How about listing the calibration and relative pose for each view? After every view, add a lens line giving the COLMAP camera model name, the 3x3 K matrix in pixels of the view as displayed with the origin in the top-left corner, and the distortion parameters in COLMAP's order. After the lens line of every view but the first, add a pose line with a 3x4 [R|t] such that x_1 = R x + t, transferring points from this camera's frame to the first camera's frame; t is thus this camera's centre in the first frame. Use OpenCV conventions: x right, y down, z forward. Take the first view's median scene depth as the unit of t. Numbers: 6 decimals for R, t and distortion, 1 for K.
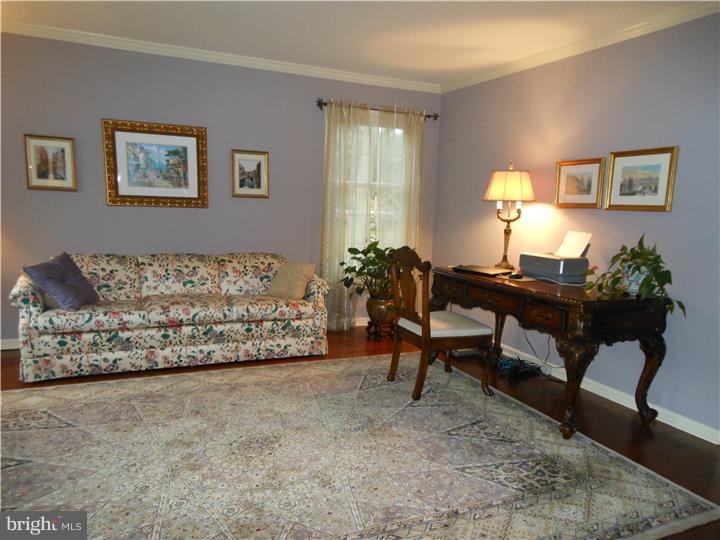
lens RADIAL K [[529.9, 0, 360.4], [0, 529.9, 286.9], [0, 0, 1]] dist [0.007618, 0.001677]
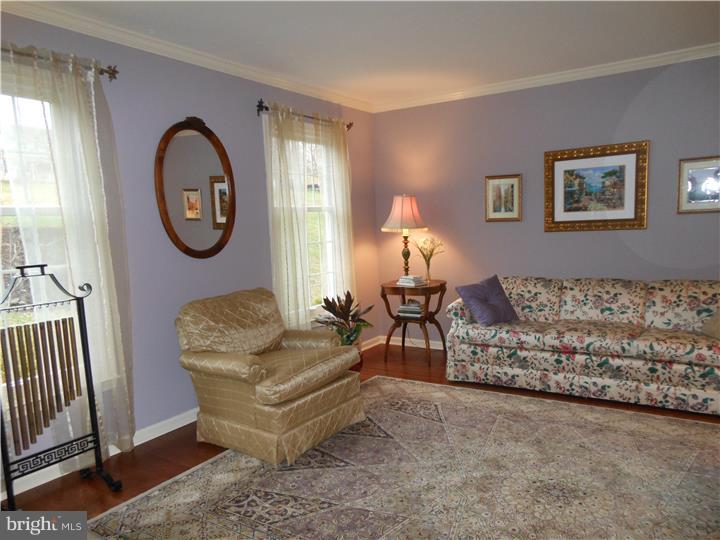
lens RADIAL K [[518.7, 0, 360.6], [0, 518.7, 296.7], [0, 0, 1]] dist [-0.065099, 0.092827]
pose [[0.533065, 0.055007, -0.844284, 0.235430], [-0.073503, 0.997122, 0.018556, -0.017835], [0.842875, 0.052166, 0.535574, 0.159650]]
